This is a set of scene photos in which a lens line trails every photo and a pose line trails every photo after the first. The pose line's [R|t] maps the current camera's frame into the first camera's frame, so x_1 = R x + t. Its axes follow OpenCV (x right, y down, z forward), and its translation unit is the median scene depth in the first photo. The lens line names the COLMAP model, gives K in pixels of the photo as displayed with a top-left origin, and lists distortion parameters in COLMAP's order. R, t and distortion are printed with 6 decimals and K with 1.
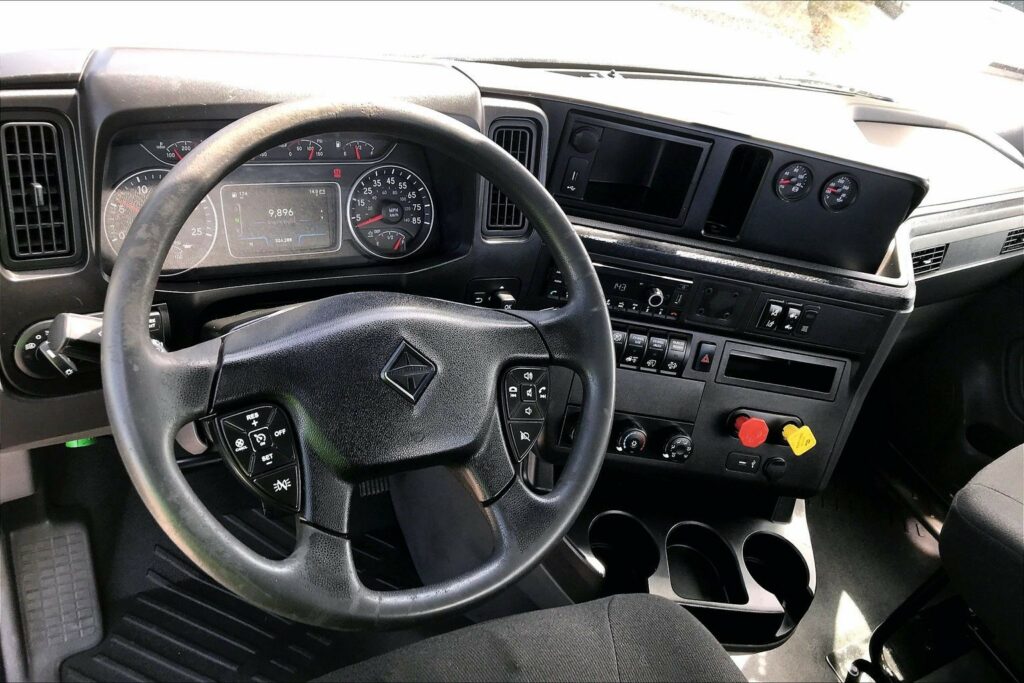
lens RADIAL K [[862.9, 0, 500.7], [0, 862.9, 340.5], [0, 0, 1]] dist [0.049158, -0.071145]
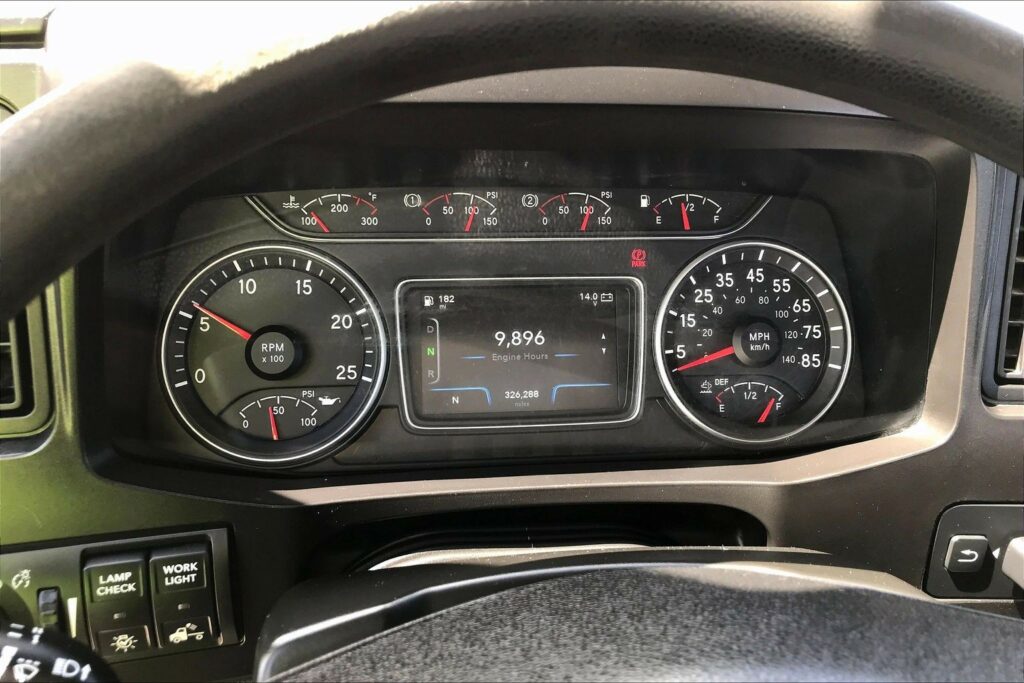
lens RADIAL K [[862.9, 0, 500.7], [0, 862.9, 340.5], [0, 0, 1]] dist [0.049158, -0.071145]
pose [[0.916622, 0.006827, -0.399697, -0.058921], [-0.077715, 0.983821, -0.161420, -0.057047], [0.392128, 0.179023, 0.902323, 0.474535]]
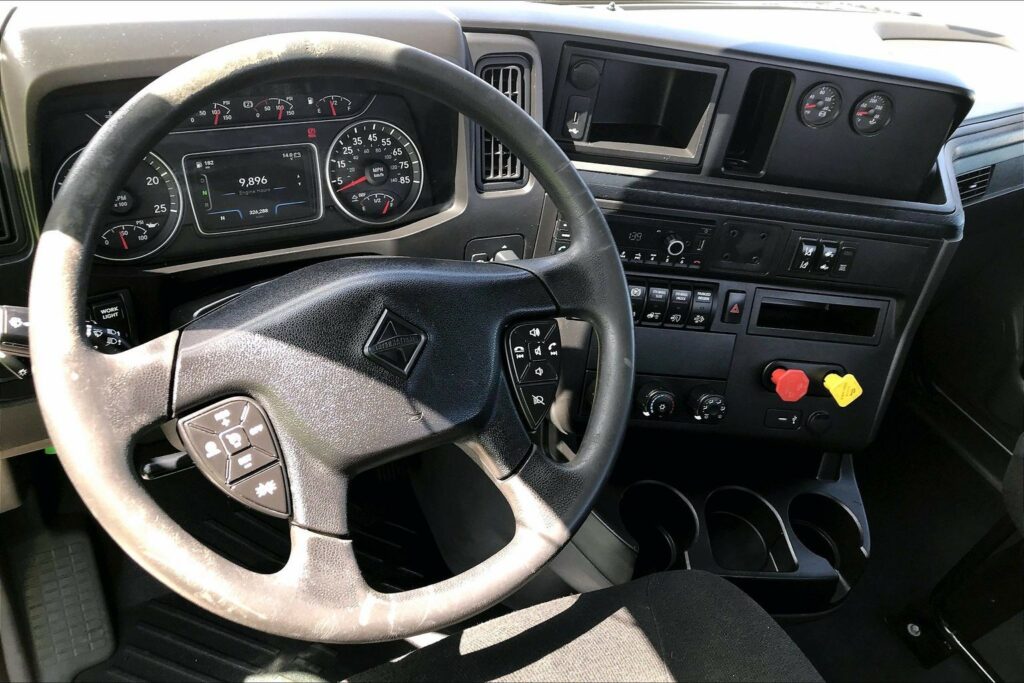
lens RADIAL K [[862.9, 0, 500.7], [0, 862.9, 340.5], [0, 0, 1]] dist [0.049158, -0.071145]
pose [[0.996823, -0.072596, -0.032778, 0.018901], [0.073564, 0.996858, 0.029353, 0.009424], [0.030544, -0.031671, 0.999032, 0.081660]]
